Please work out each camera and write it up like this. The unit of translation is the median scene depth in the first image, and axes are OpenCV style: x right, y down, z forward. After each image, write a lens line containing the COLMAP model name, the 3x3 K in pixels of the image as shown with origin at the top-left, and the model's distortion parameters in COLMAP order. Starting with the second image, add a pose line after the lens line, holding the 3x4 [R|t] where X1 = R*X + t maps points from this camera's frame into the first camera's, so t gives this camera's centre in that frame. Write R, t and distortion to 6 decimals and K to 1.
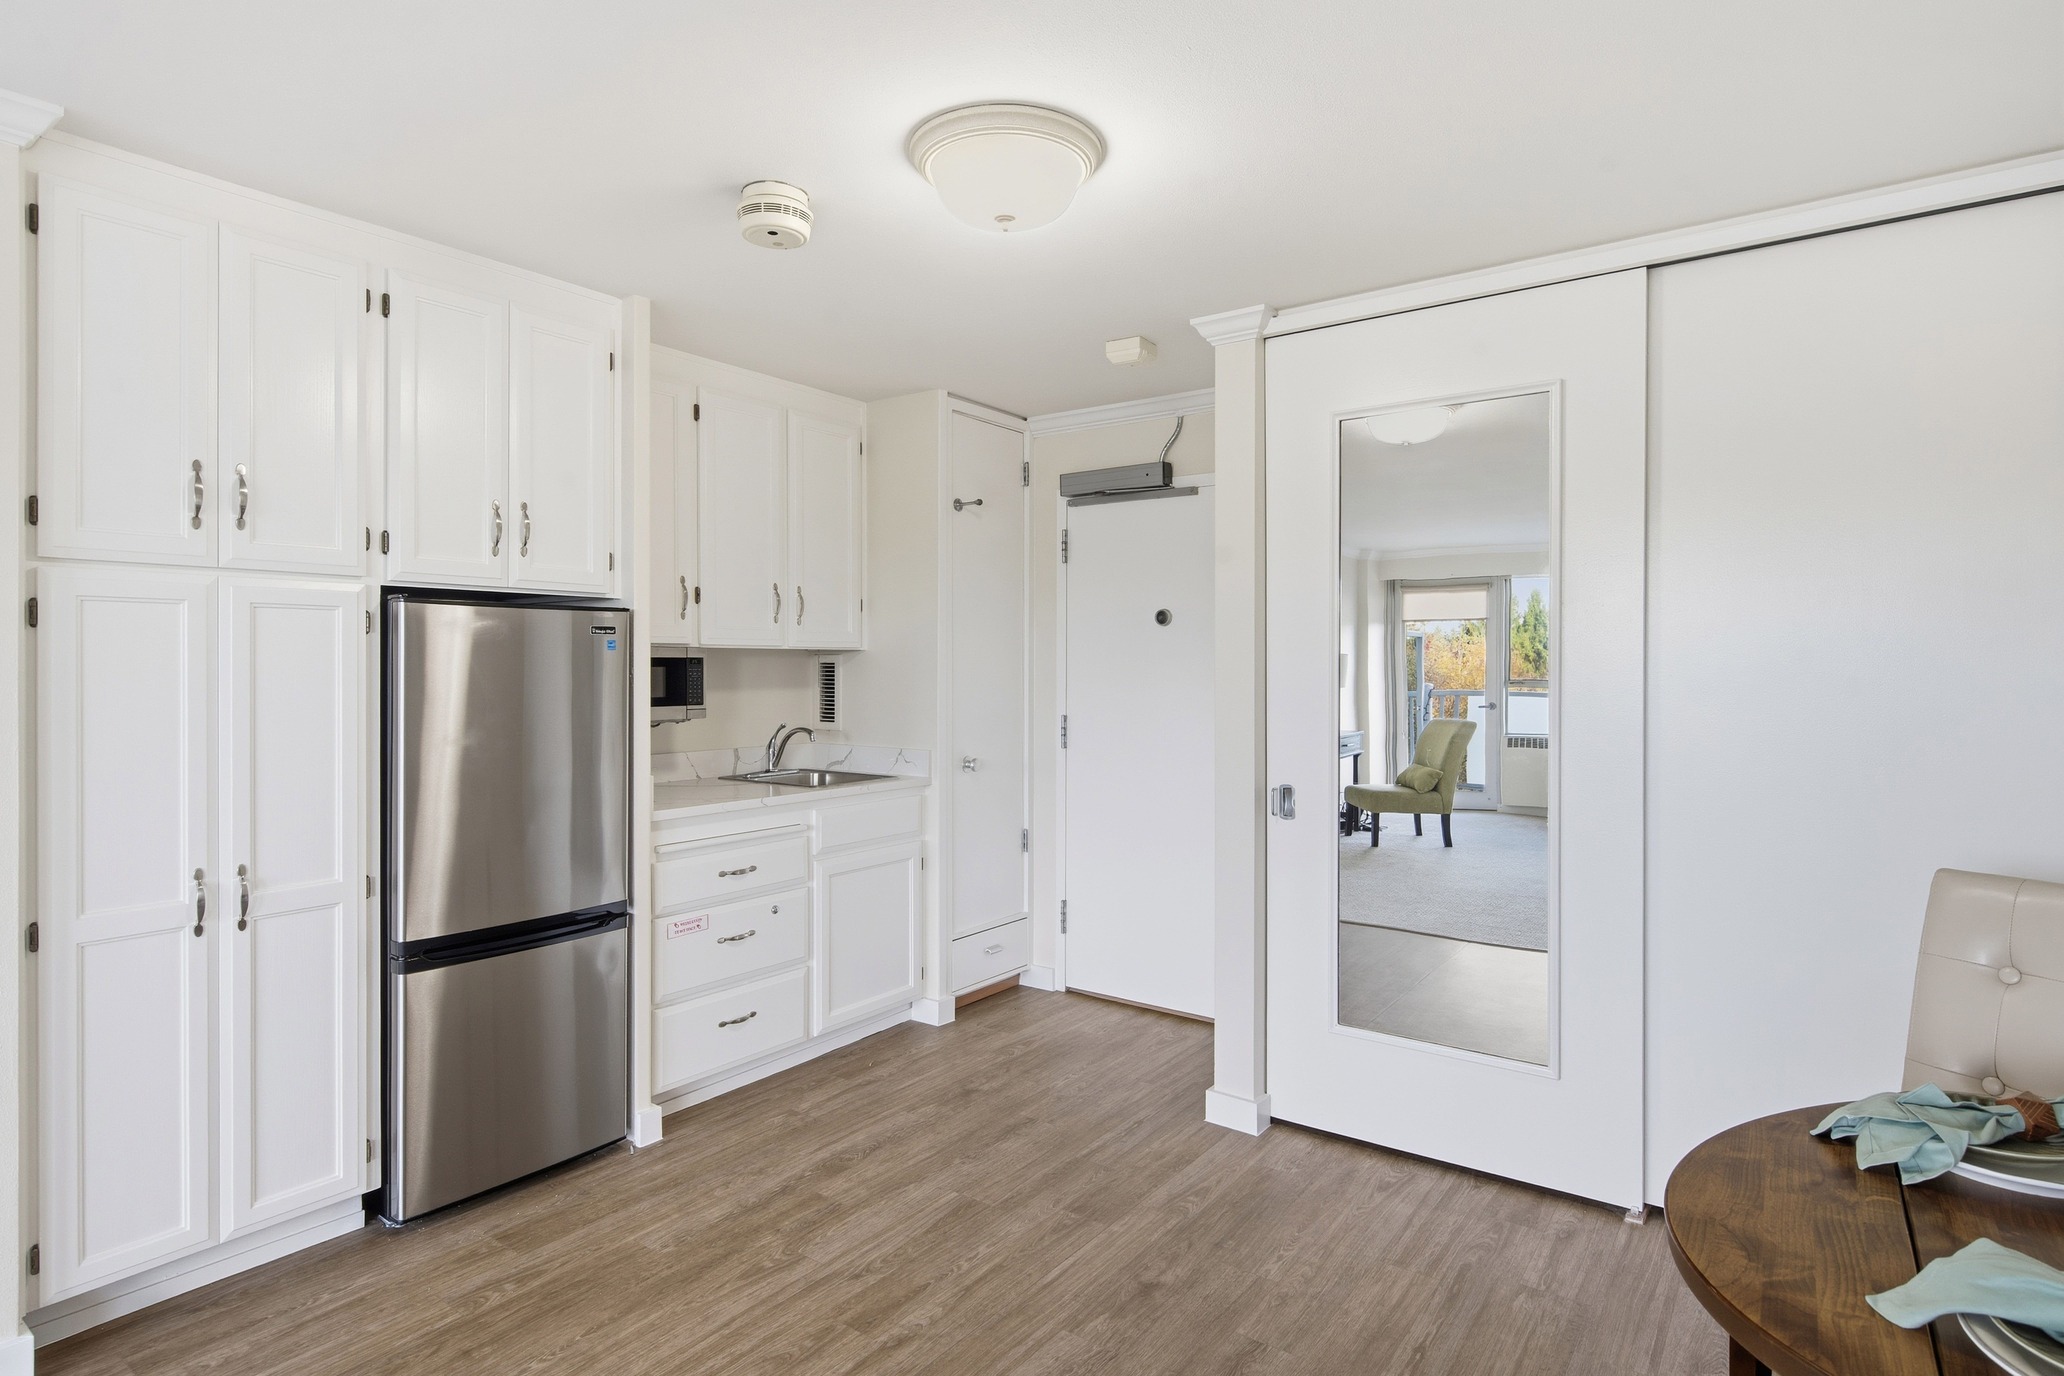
lens RADIAL K [[1061.4, 0, 1036.0], [0, 1061.4, 677.7], [0, 0, 1]] dist [0.000856, -0.000040]
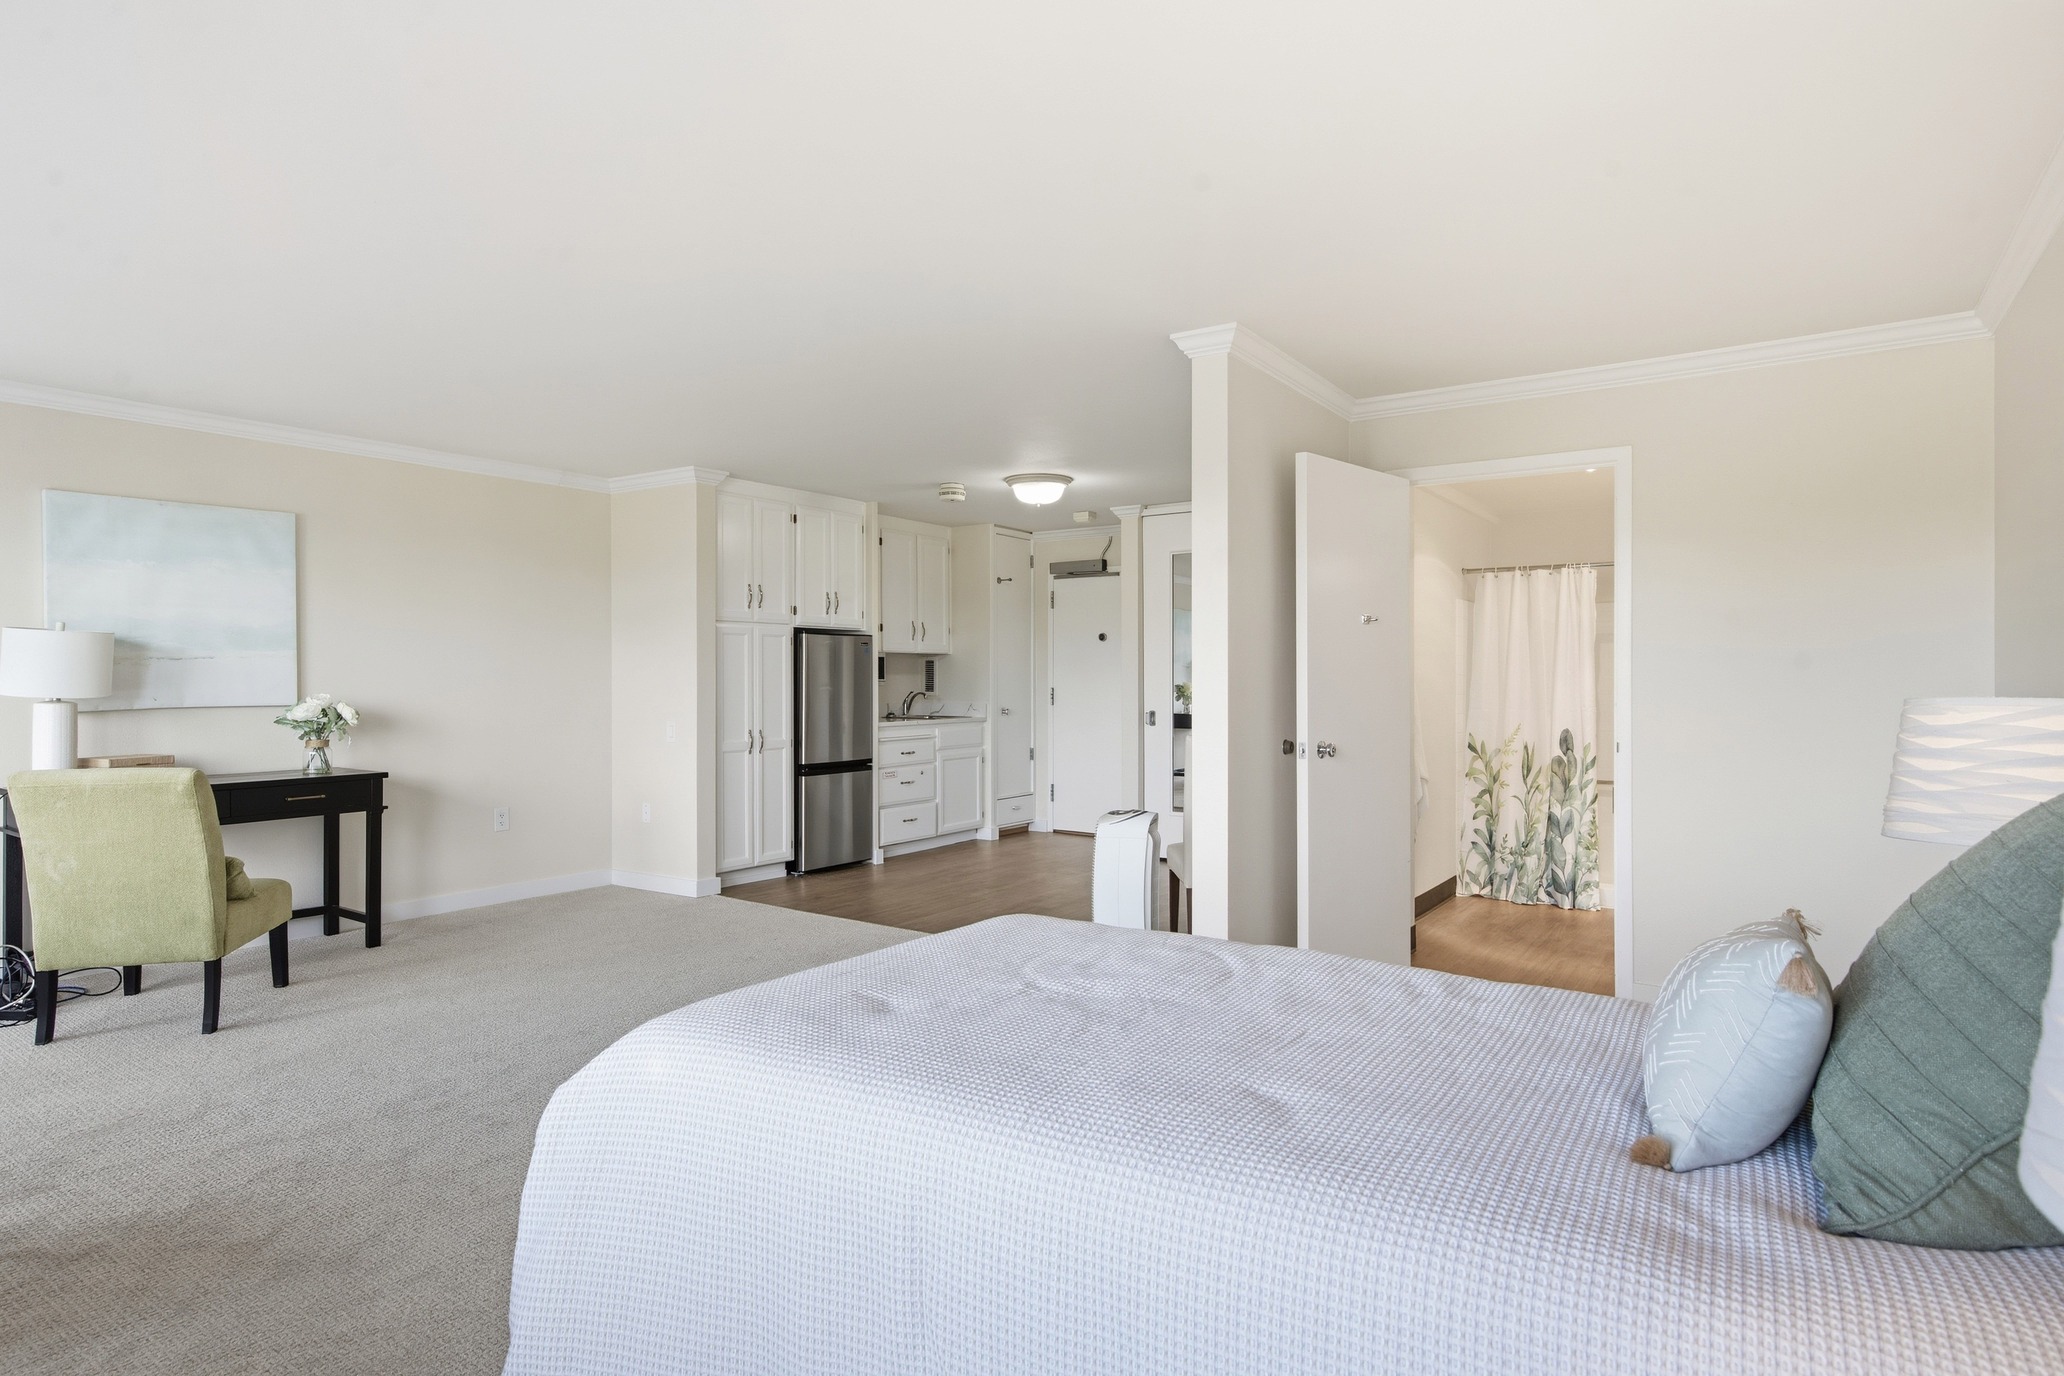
lens RADIAL K [[1061.4, 0, 1028.9], [0, 1061.4, 688.3], [0, 0, 1]] dist [0.000856, -0.000040]
pose [[0.999753, -0.002814, 0.022064, -0.064683], [0.002815, 0.999996, -0.000006, 0.040454], [-0.022064, 0.000068, 0.999757, -1.021915]]
